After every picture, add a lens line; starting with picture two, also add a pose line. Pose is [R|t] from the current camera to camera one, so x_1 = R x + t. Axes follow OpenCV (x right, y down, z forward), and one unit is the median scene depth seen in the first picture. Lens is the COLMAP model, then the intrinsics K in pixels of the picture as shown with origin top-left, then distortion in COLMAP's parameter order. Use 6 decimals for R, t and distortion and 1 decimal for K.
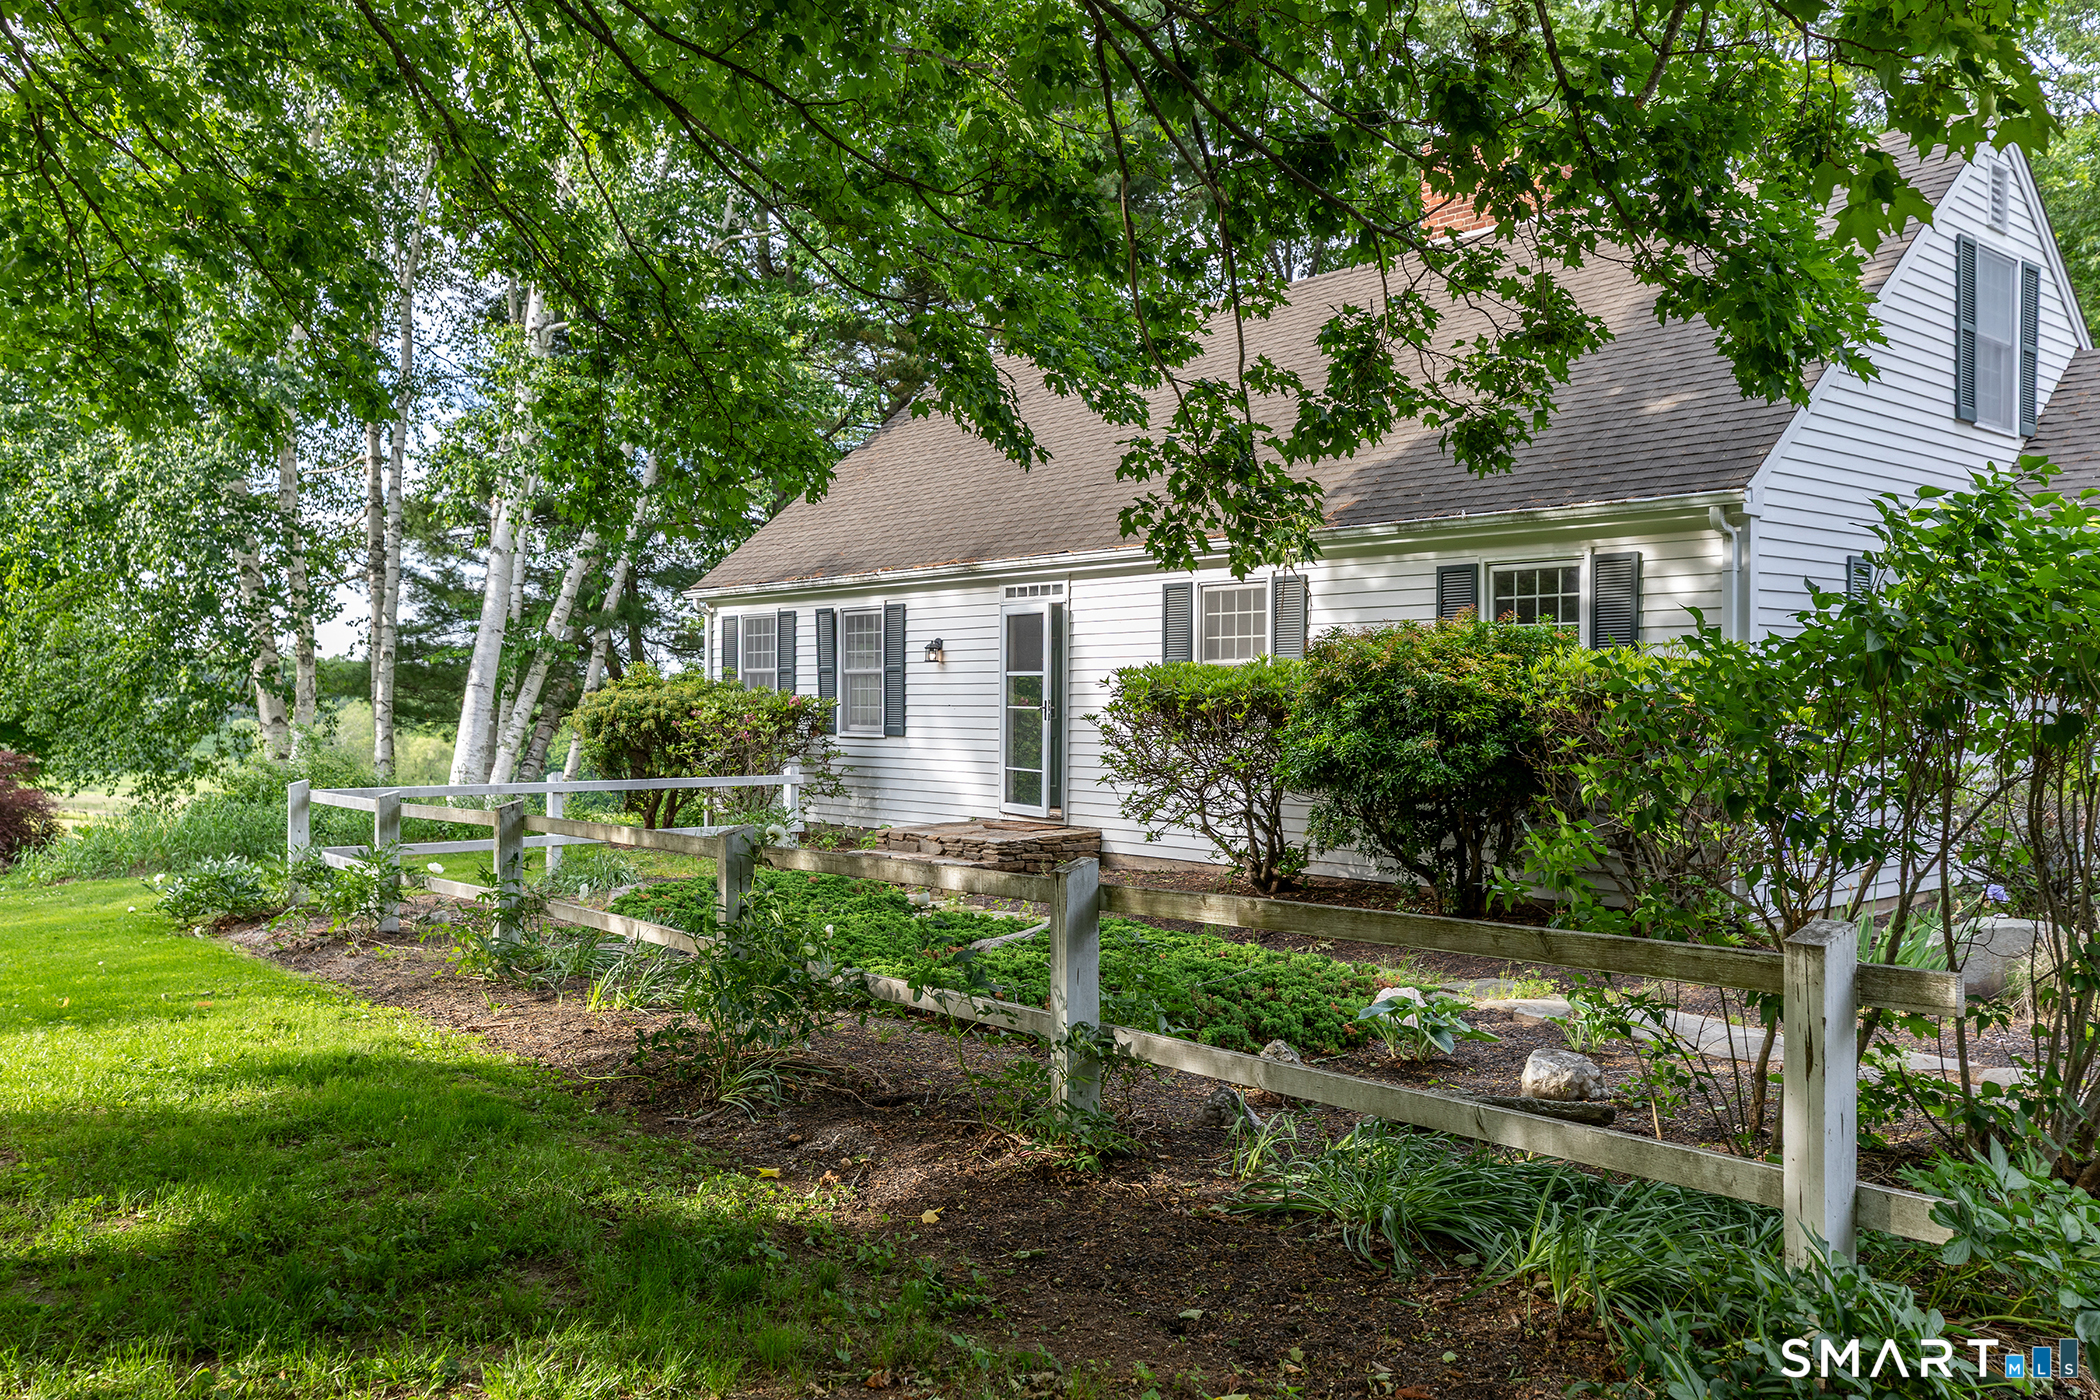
lens RADIAL K [[1681.9, 0, 1050.0], [0, 1681.9, 700.0], [0, 0, 1]] dist [0.001397, -0.000016]
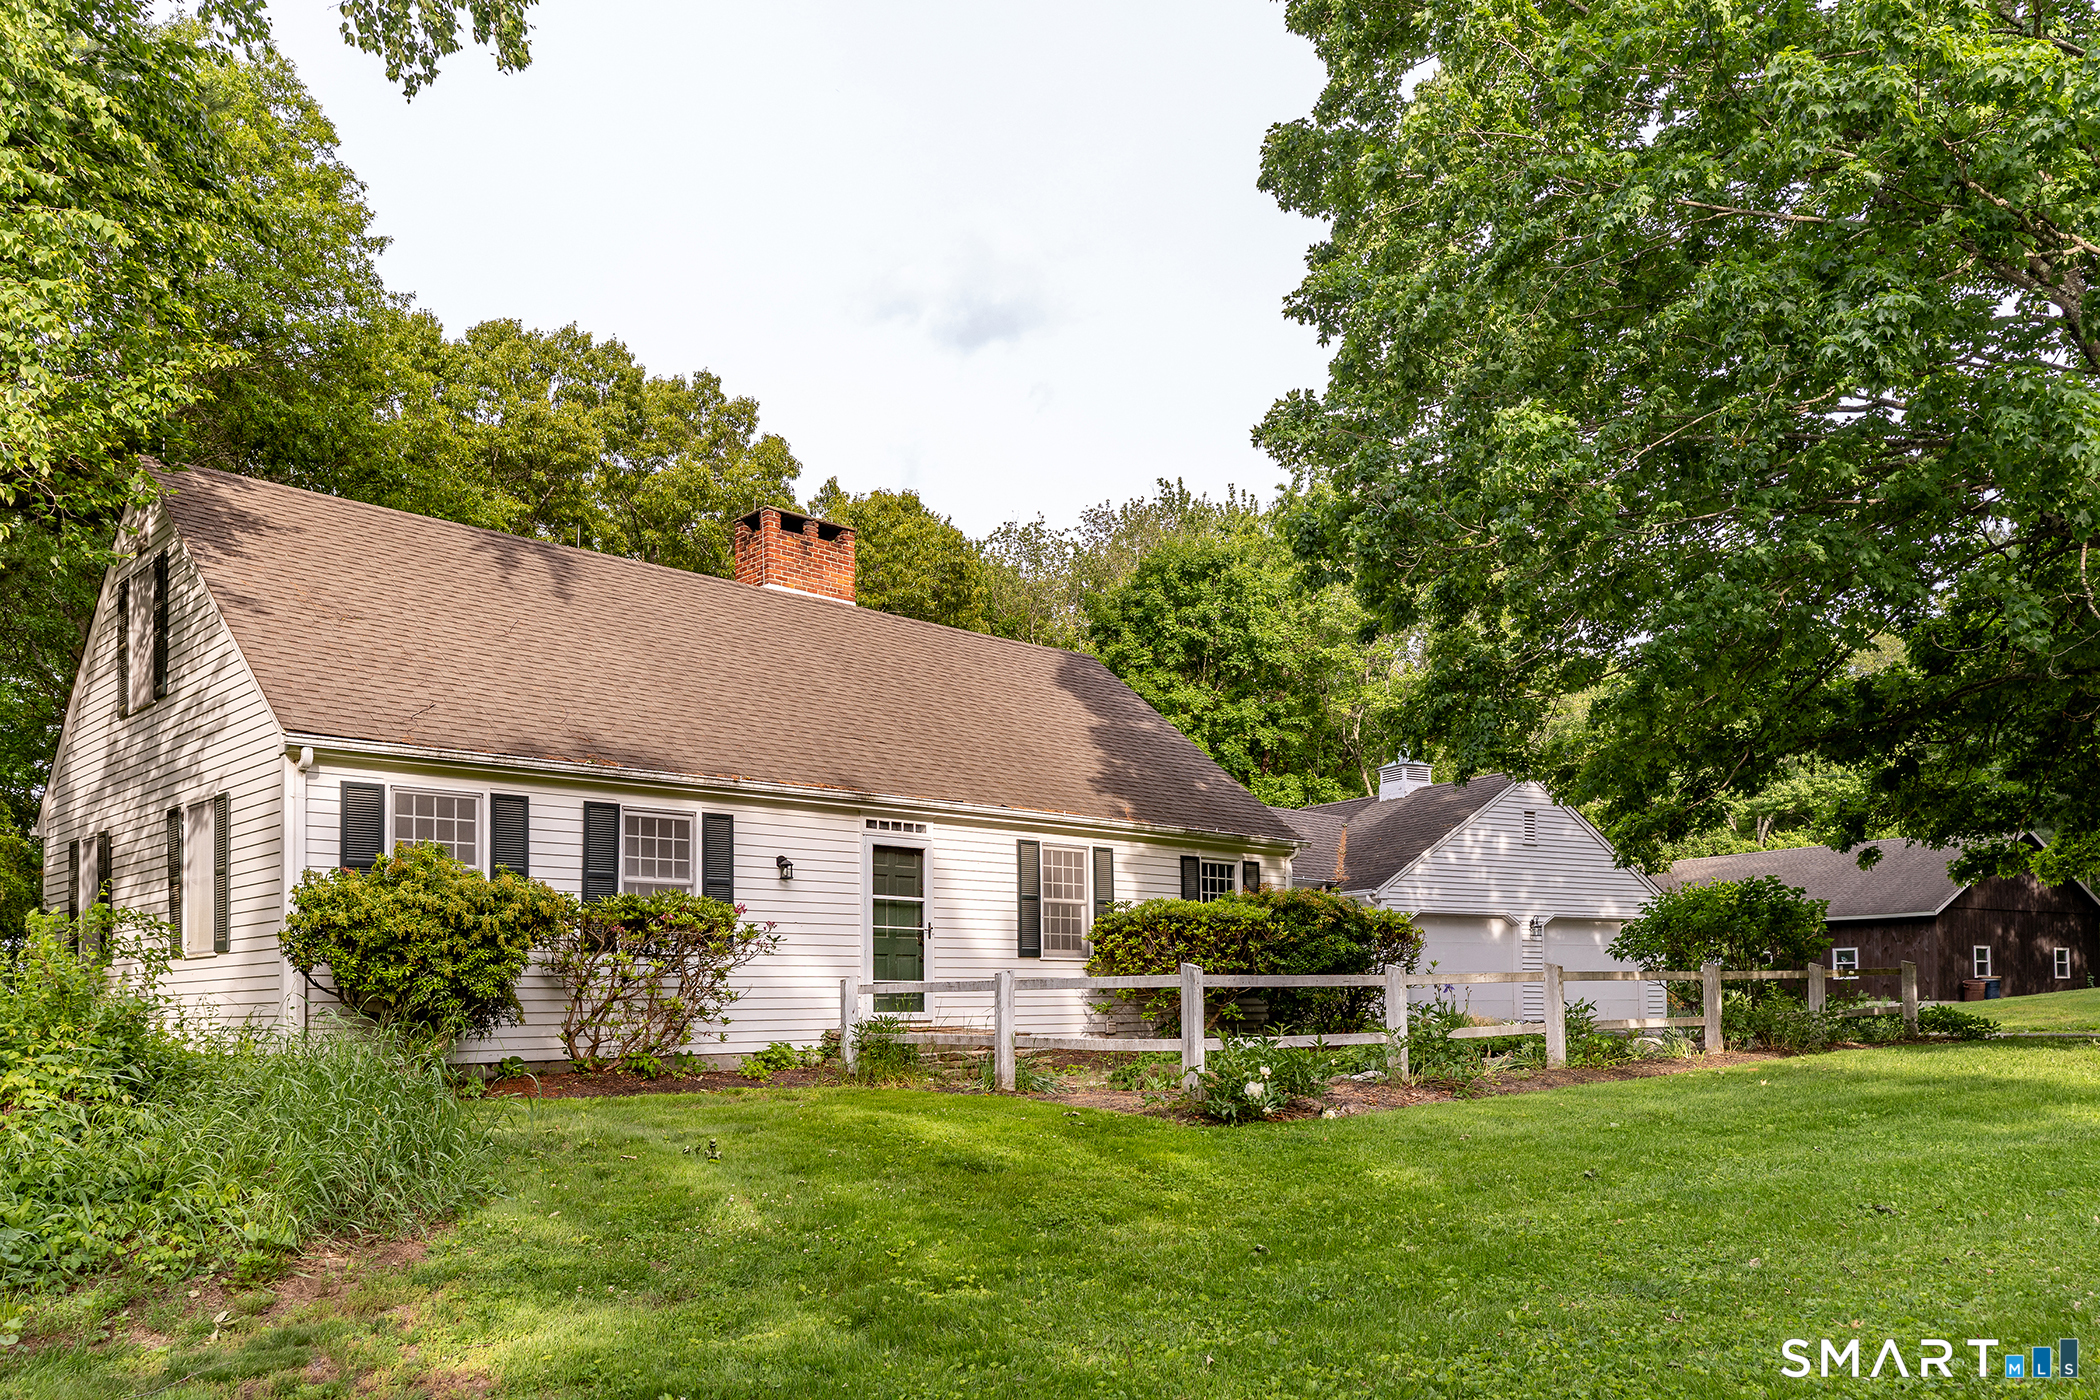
lens RADIAL K [[1489.4, 0, 1050.0], [0, 1489.4, 700.0], [0, 0, 1]] dist [-0.001190, -0.000242]
pose [[-0.074651, 0.160171, 0.984262, -1.032388], [-0.019159, 0.986604, -0.162005, 0.013802], [-0.997026, -0.030951, -0.070583, 0.954690]]
